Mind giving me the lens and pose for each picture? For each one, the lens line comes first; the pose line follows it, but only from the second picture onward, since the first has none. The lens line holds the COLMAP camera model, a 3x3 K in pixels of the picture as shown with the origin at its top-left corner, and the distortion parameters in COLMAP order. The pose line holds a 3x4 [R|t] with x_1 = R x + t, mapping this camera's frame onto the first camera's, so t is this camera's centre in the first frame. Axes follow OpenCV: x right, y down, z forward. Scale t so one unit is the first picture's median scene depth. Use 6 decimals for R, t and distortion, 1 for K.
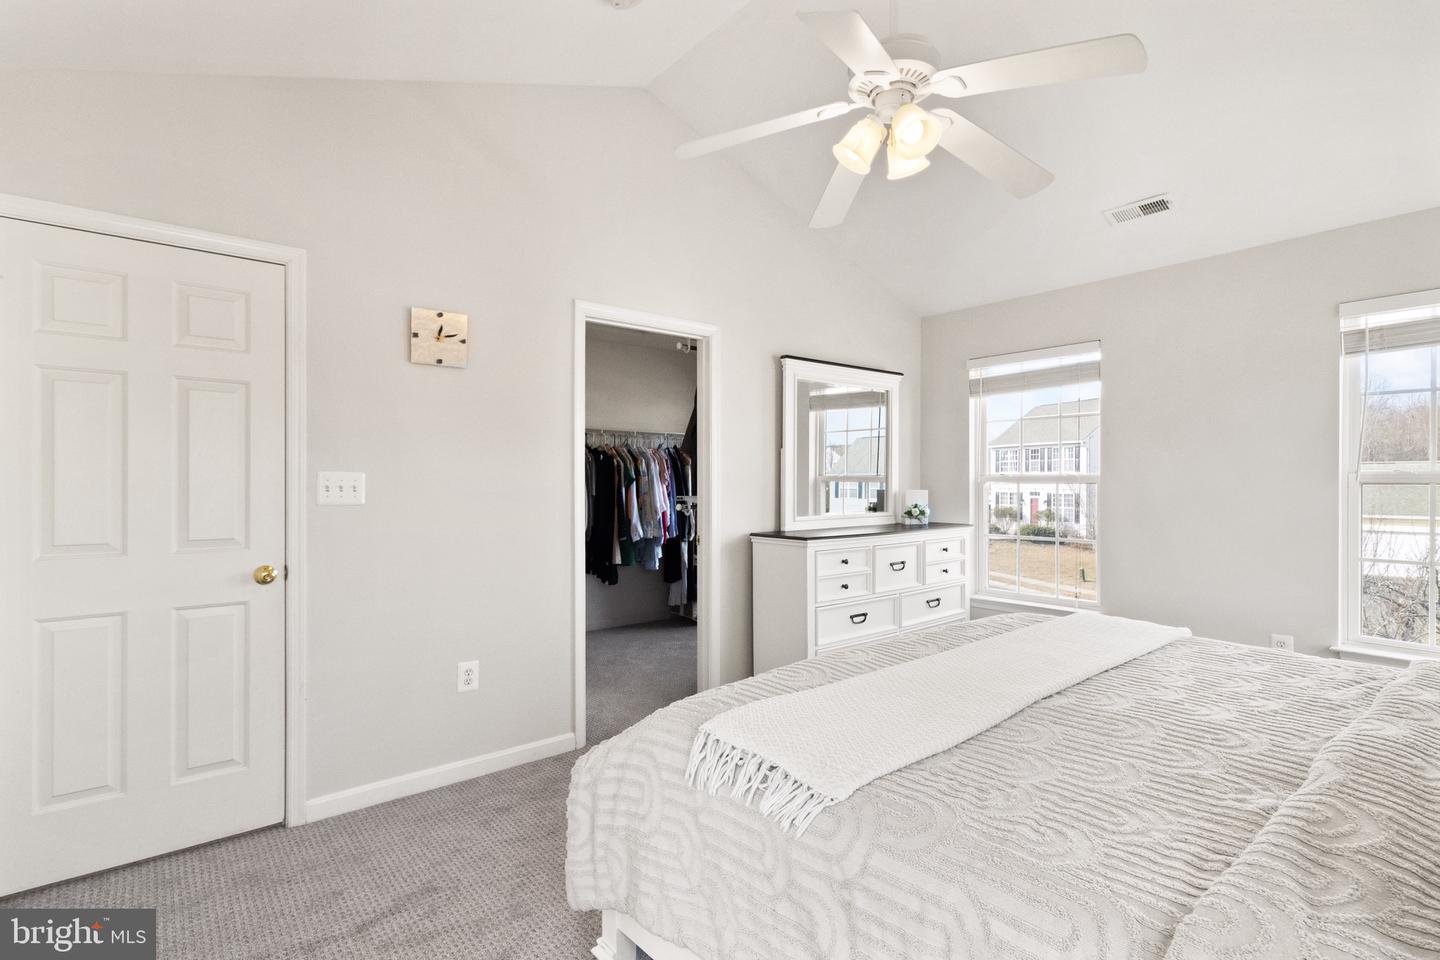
lens RADIAL K [[698.5, 0, 720.0], [0, 698.5, 480.0], [0, 0, 1]] dist [-0.000518, 0.000053]
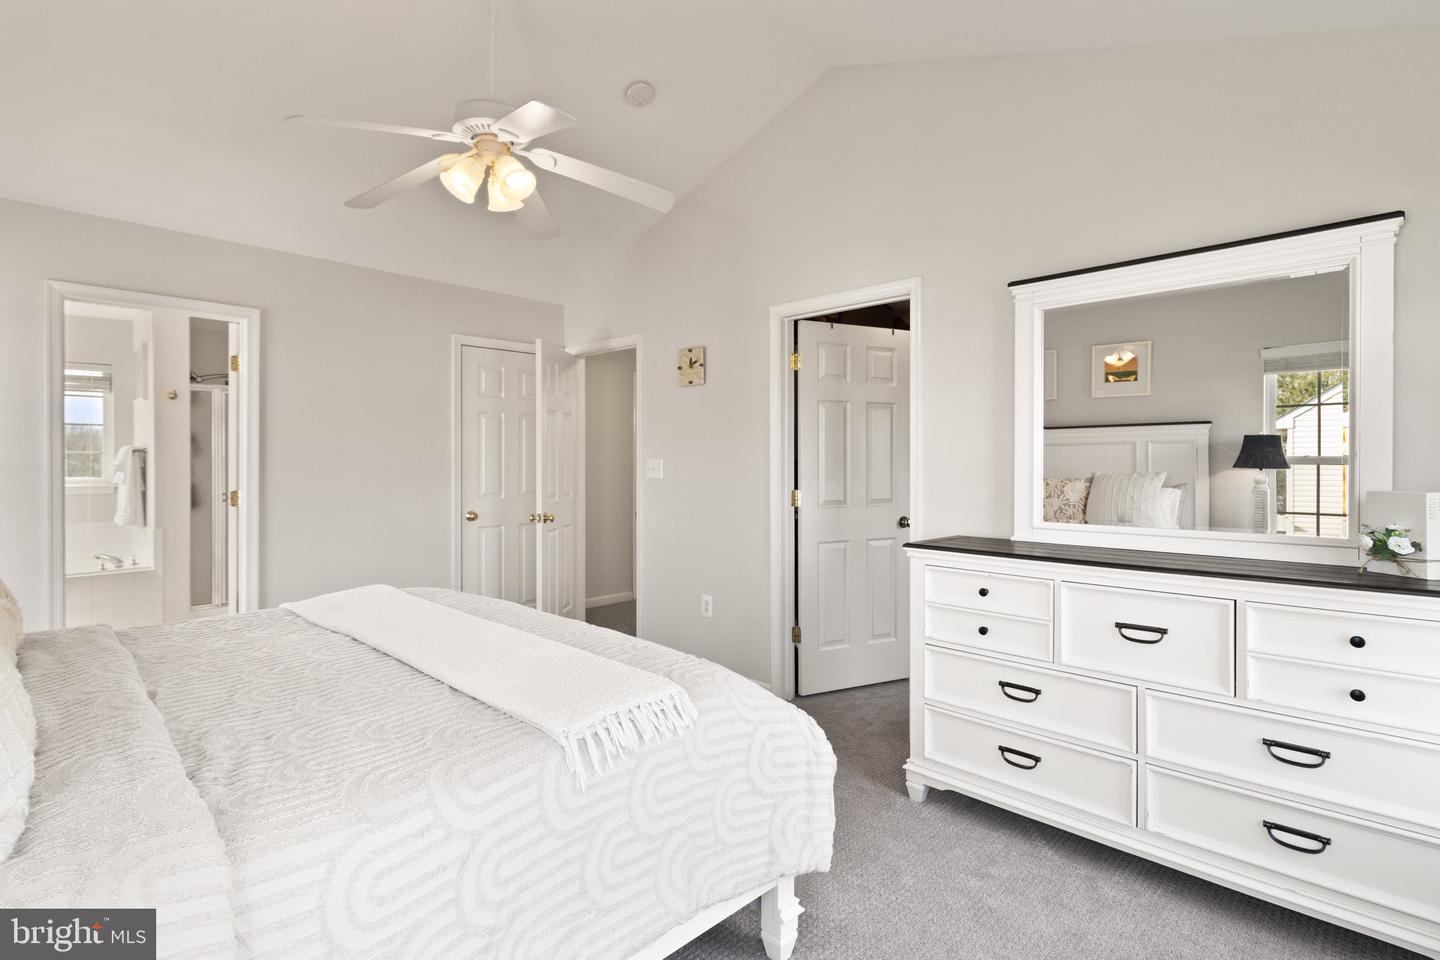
lens RADIAL K [[716.5, 0, 720.0], [0, 716.5, 480.0], [0, 0, 1]] dist [-0.000637, -0.000024]
pose [[0.087825, 0.024841, -0.995826, 1.047351], [-0.001552, 0.999691, 0.024801, -0.004271], [0.996135, -0.000633, 0.087837, 0.896677]]
